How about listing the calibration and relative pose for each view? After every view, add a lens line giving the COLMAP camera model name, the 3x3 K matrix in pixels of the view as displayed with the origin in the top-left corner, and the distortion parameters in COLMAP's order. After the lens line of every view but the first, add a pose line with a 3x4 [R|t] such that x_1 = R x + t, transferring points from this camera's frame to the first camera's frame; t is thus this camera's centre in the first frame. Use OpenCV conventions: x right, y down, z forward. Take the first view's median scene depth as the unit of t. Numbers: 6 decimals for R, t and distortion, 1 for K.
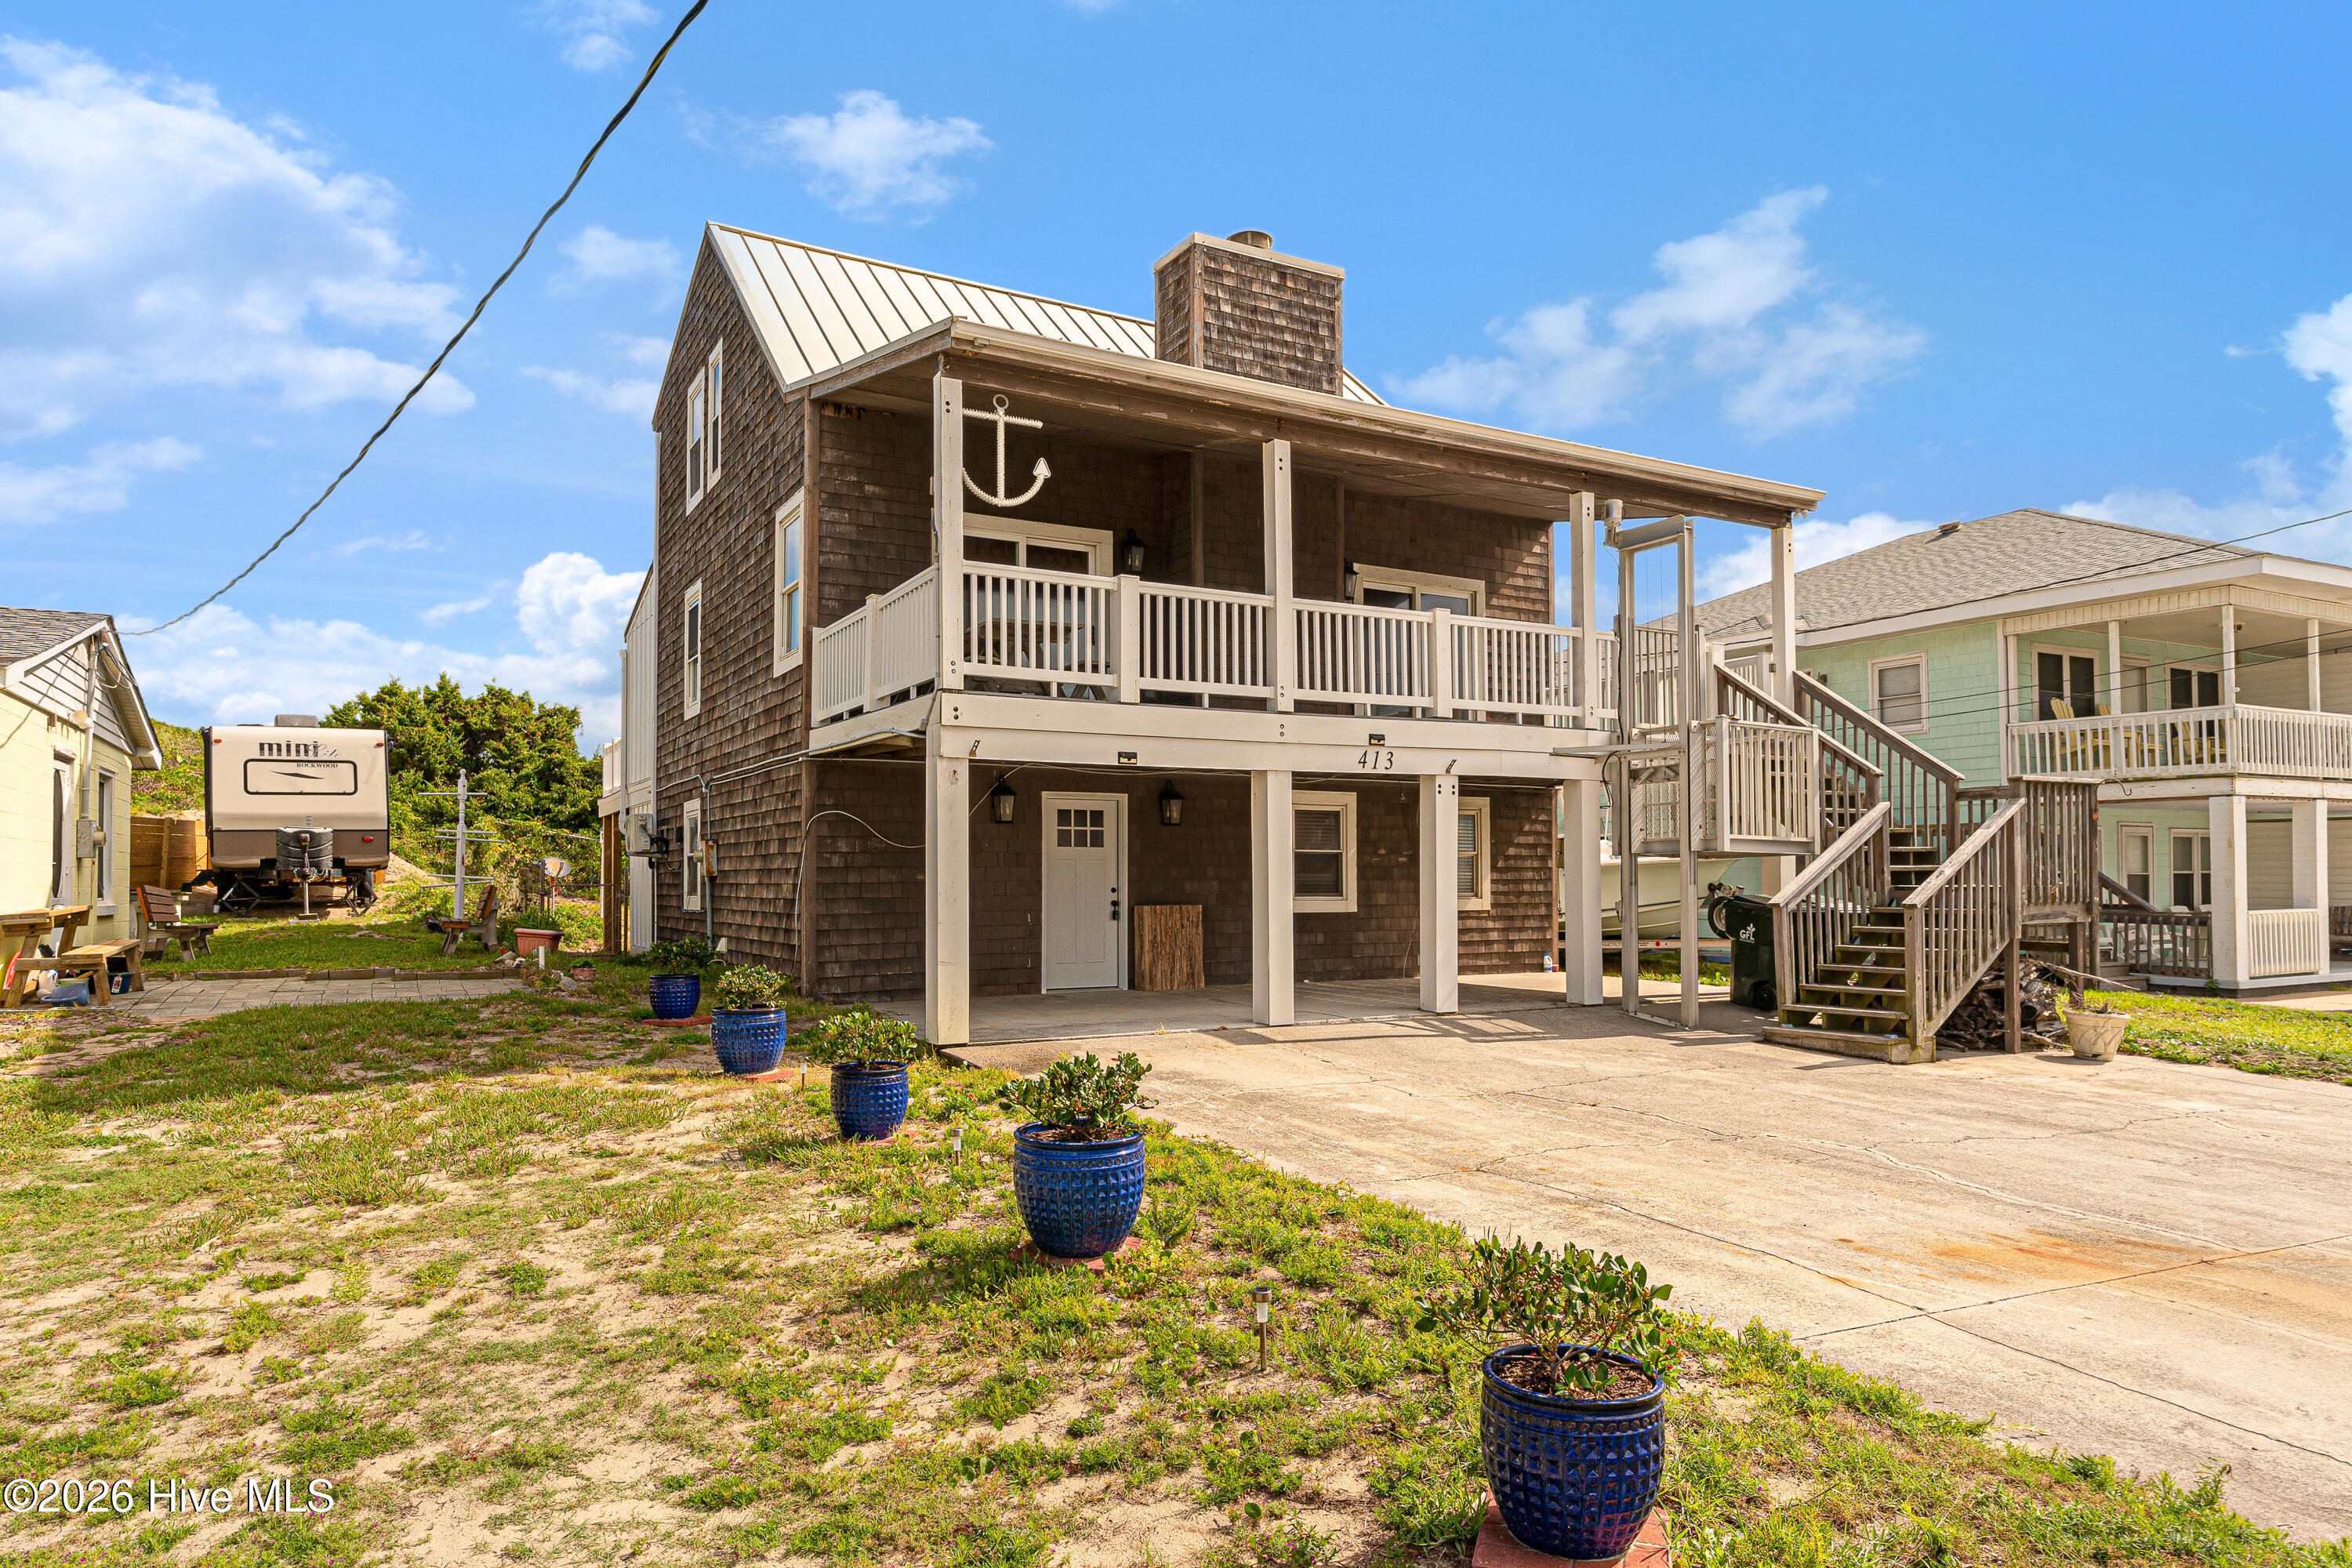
lens RADIAL K [[1364.2, 0, 1170.8], [0, 1364.2, 824.2], [0, 0, 1]] dist [-0.002427, -0.000176]
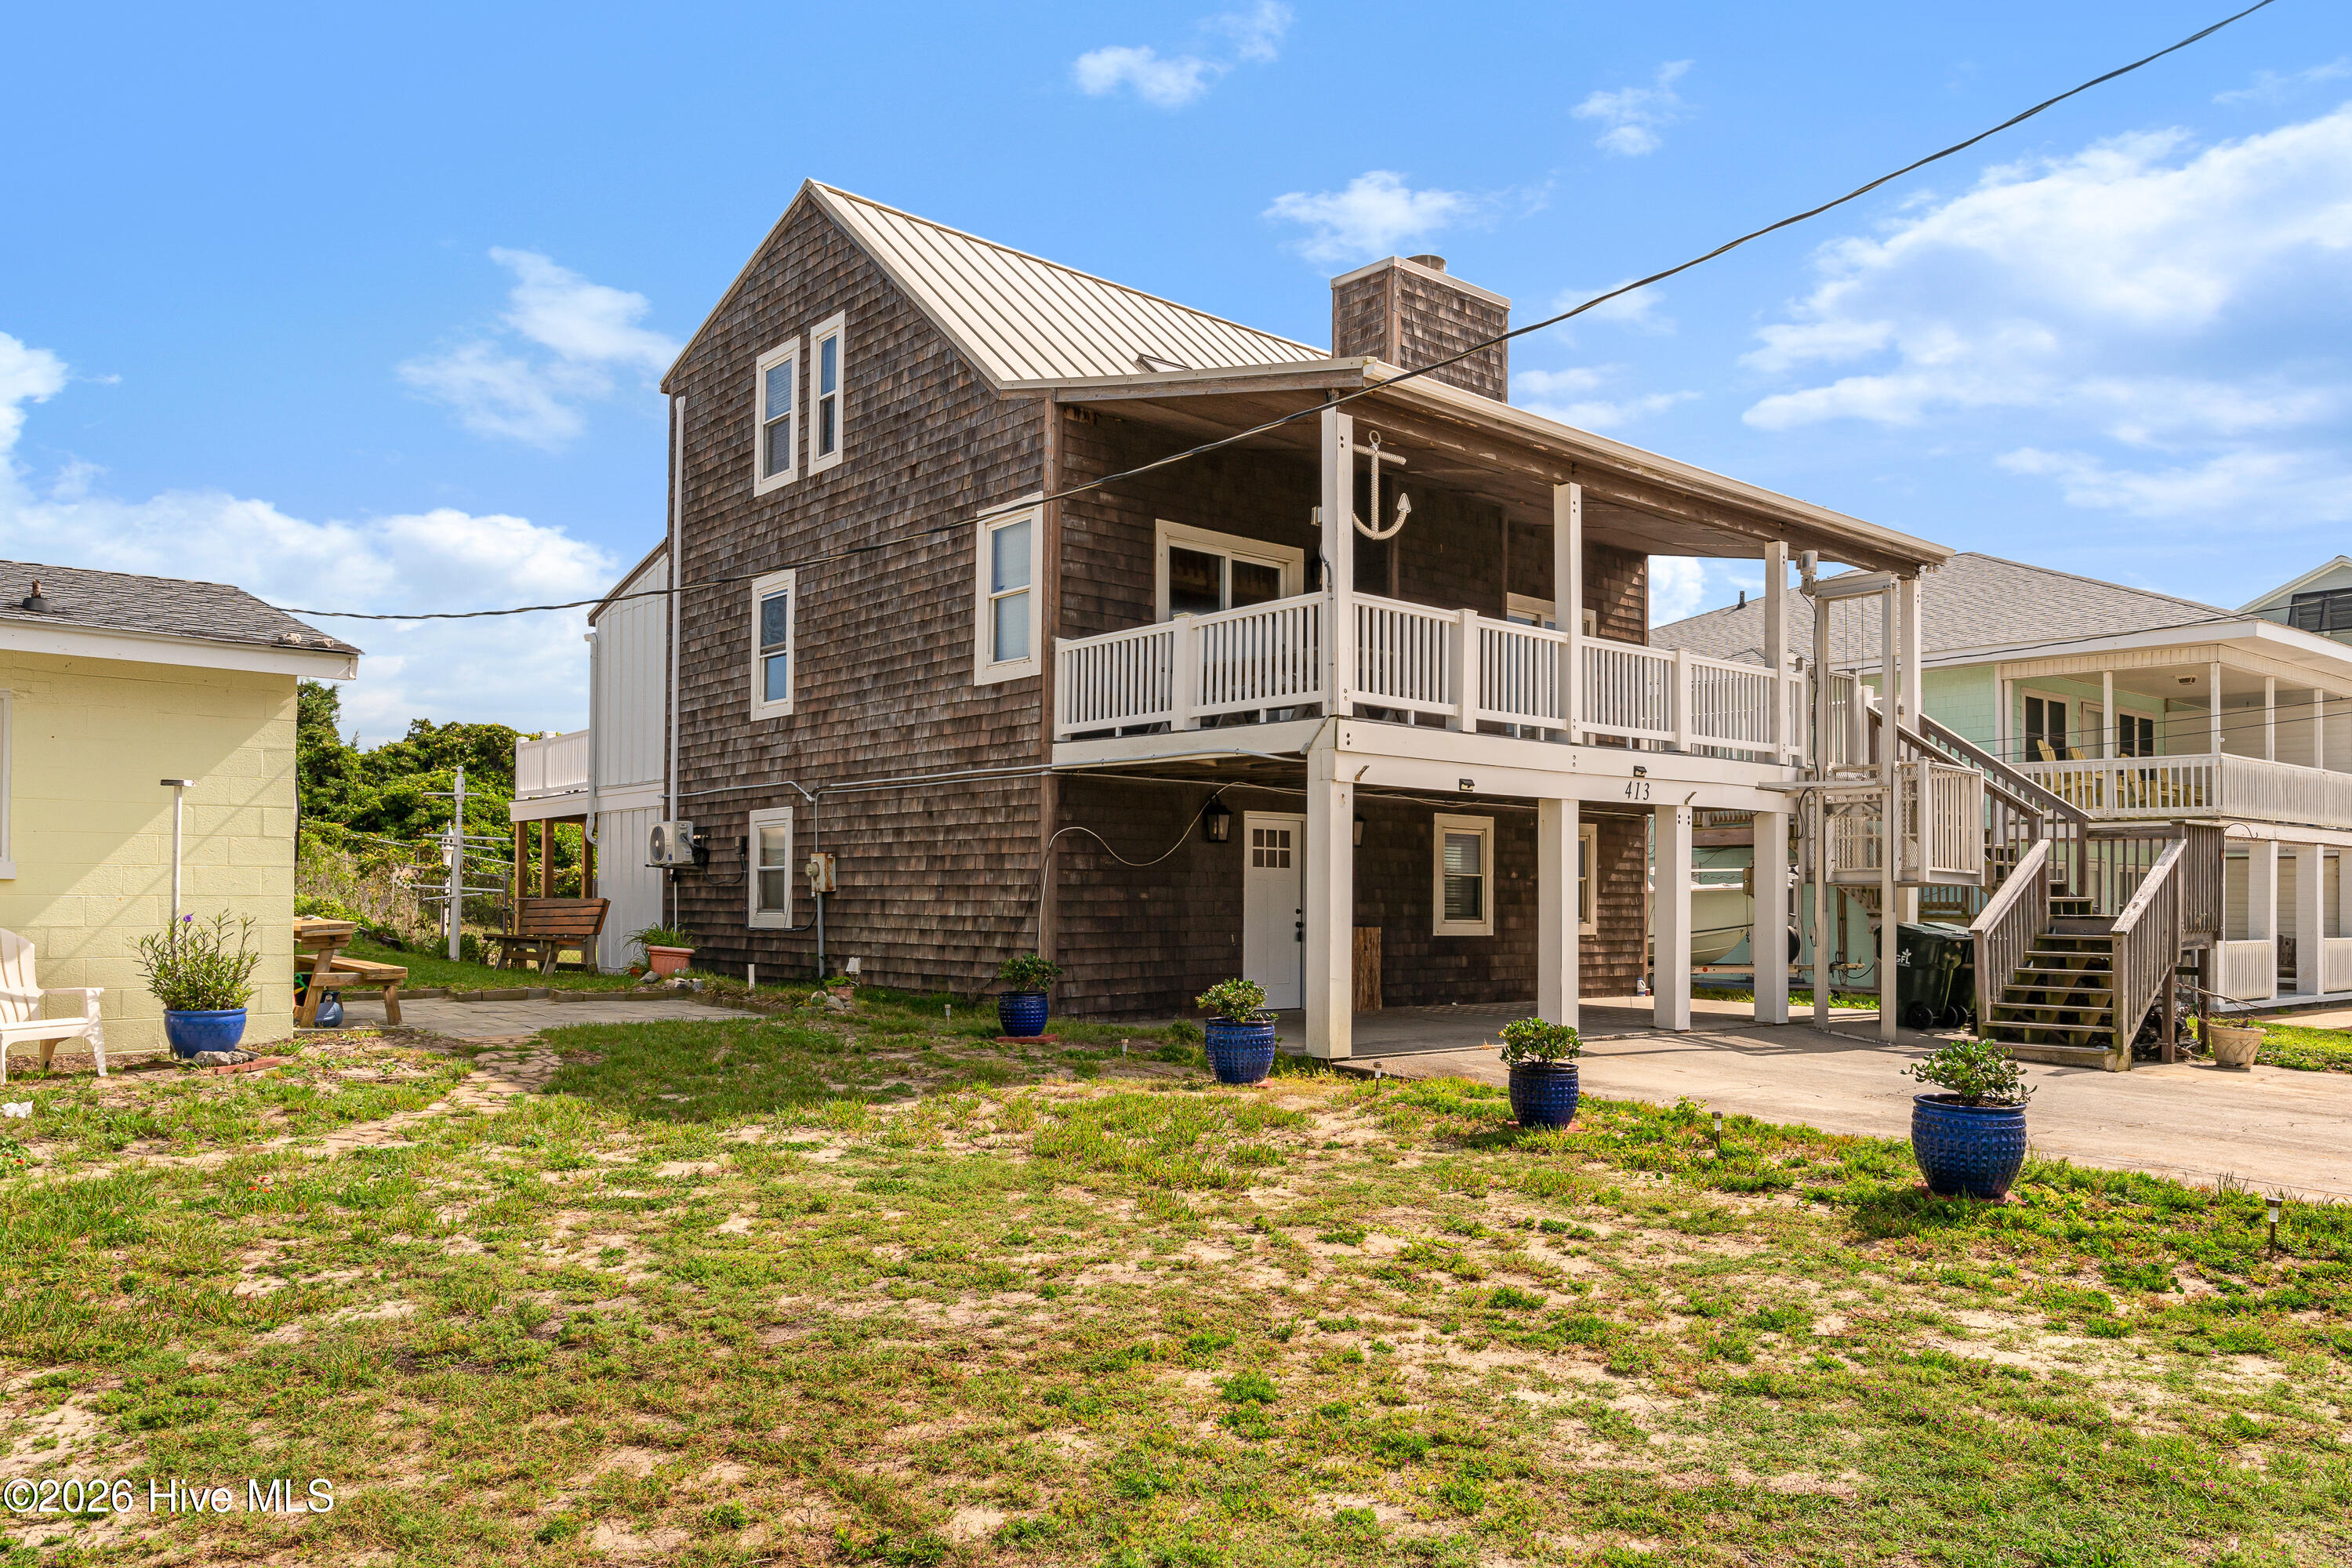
lens RADIAL K [[1539.0, 0, 1186.5], [0, 1539.0, 847.8], [0, 0, 1]] dist [-0.002639, 0.001444]
pose [[0.983093, 0.018101, 0.182211, -0.332501], [-0.019110, 0.999810, 0.003782, -0.000525], [-0.182108, -0.007200, 0.983252, -0.086220]]
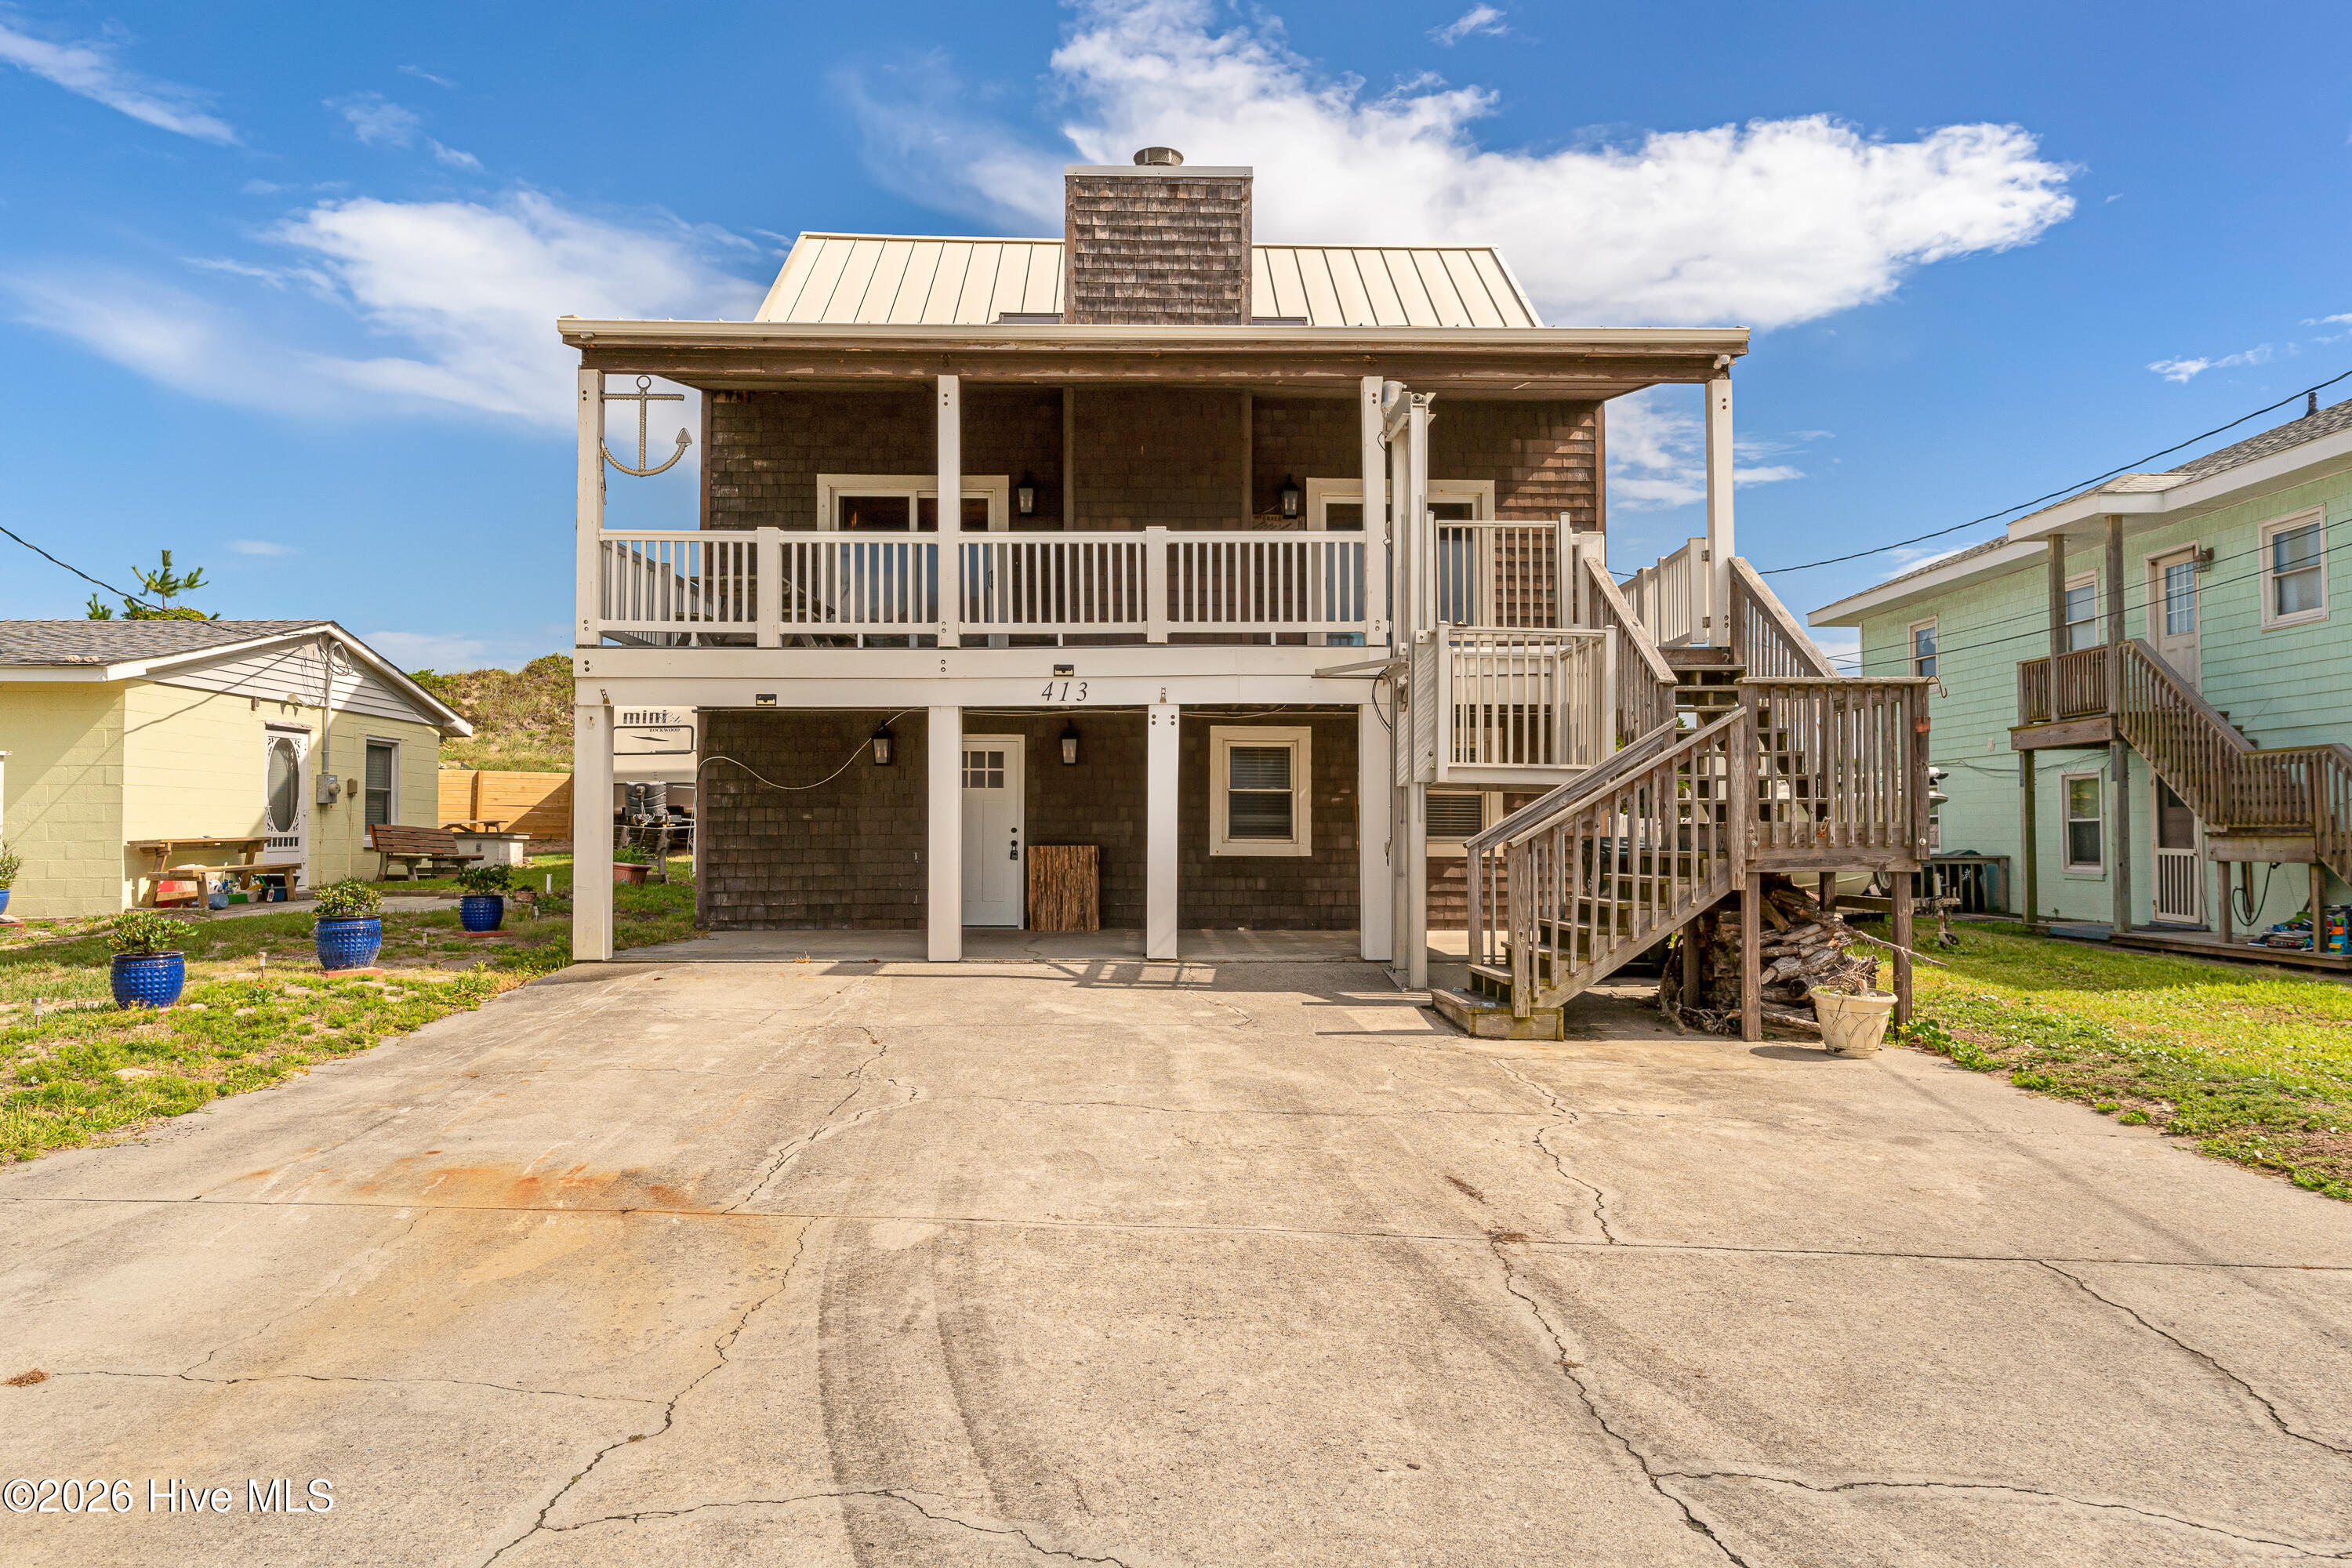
lens RADIAL K [[1426.5, 0, 1161.4], [0, 1426.5, 771.8], [0, 0, 1]] dist [-0.004514, -0.000687]
pose [[0.894717, -0.015530, -0.446364, 0.537528], [0.013804, 0.999879, -0.007119, 0.014416], [0.446421, 0.000208, 0.894823, 0.106790]]
